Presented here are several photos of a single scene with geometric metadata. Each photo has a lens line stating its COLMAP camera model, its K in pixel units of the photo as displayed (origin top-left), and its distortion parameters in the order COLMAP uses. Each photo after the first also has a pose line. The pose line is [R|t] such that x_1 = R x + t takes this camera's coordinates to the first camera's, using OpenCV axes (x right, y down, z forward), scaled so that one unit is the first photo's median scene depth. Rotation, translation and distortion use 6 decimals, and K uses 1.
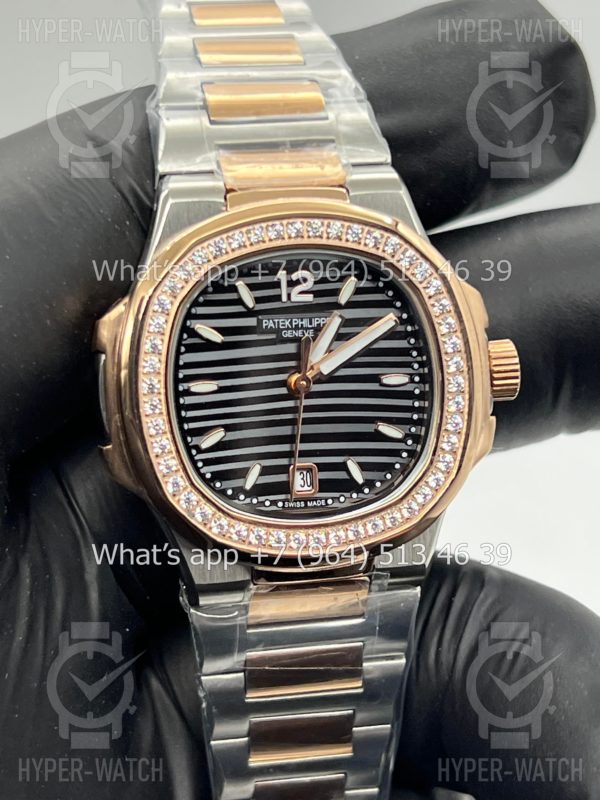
lens RADIAL K [[1868.8, 0, 294.3], [0, 1868.8, 407.5], [0, 0, 1]] dist [0.109092, 0.000000]
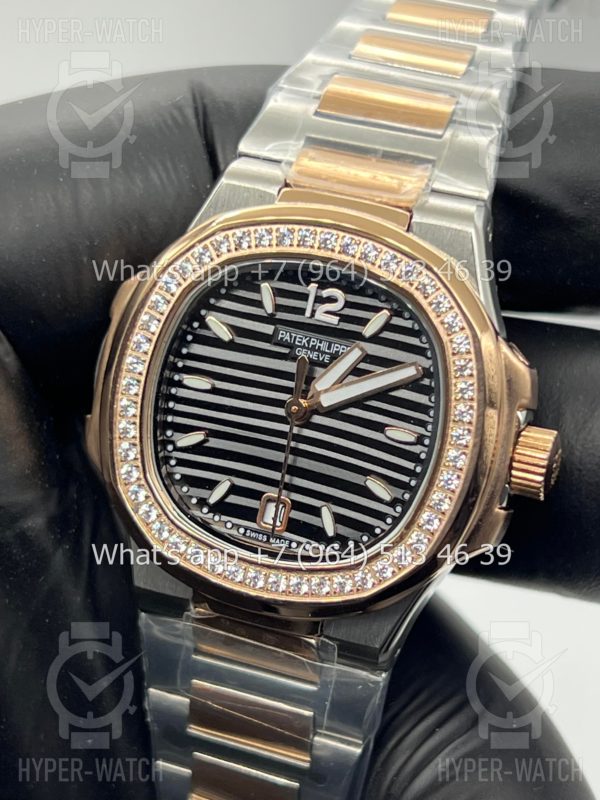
lens RADIAL K [[1868.8, 0, 305.7], [0, 1868.8, 397.4], [0, 0, 1]] dist [0.109092, 0.000000]
pose [[0.856201, 0.265462, -0.443227, 0.402884], [-0.278607, 0.959708, 0.036601, -0.051972], [0.435085, 0.092149, 0.895662, 0.193613]]
